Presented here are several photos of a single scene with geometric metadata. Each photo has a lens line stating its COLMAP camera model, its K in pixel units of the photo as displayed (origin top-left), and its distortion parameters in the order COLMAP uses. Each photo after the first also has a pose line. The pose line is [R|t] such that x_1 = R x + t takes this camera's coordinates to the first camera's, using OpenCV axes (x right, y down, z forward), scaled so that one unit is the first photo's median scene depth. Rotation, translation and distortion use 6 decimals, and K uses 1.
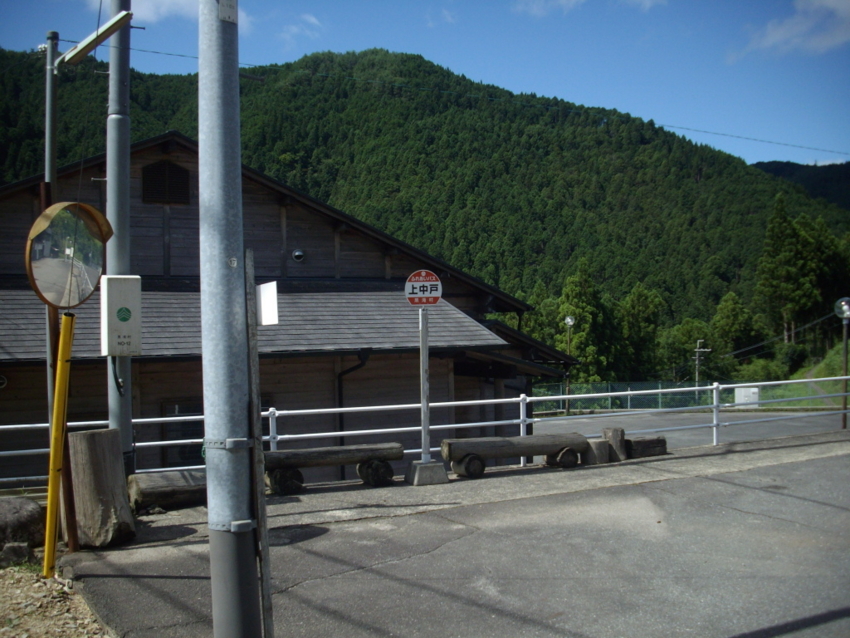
lens RADIAL K [[935.2, 0, 425.0], [0, 935.2, 319.0], [0, 0, 1]] dist [-0.179127, 0.126650]
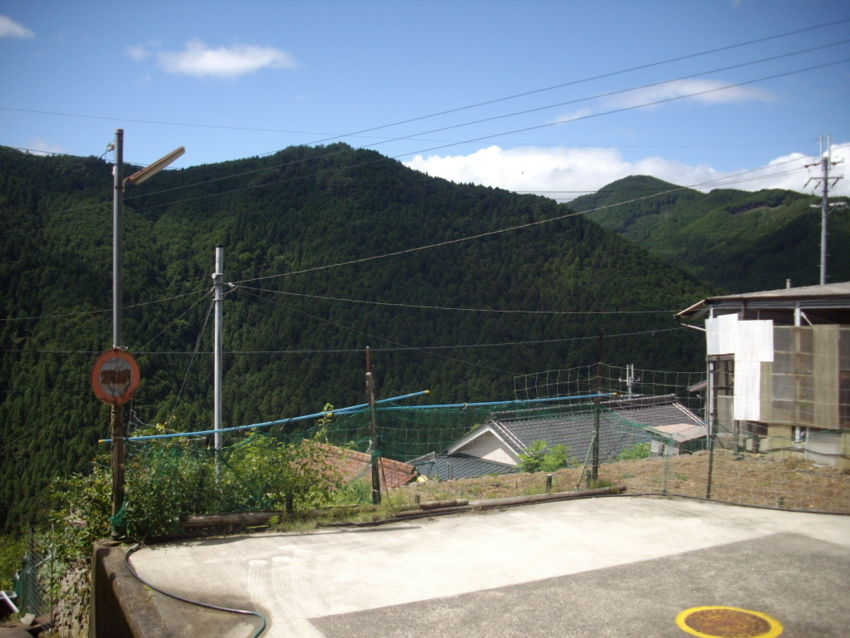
lens RADIAL K [[935.2, 0, 425.0], [0, 935.2, 319.0], [0, 0, 1]] dist [-0.179127, 0.126650]
pose [[0.996086, 0.013795, -0.087305, 0.187885], [-0.011559, 0.999593, 0.026073, -0.118389], [0.087629, -0.024962, 0.995840, -0.203553]]
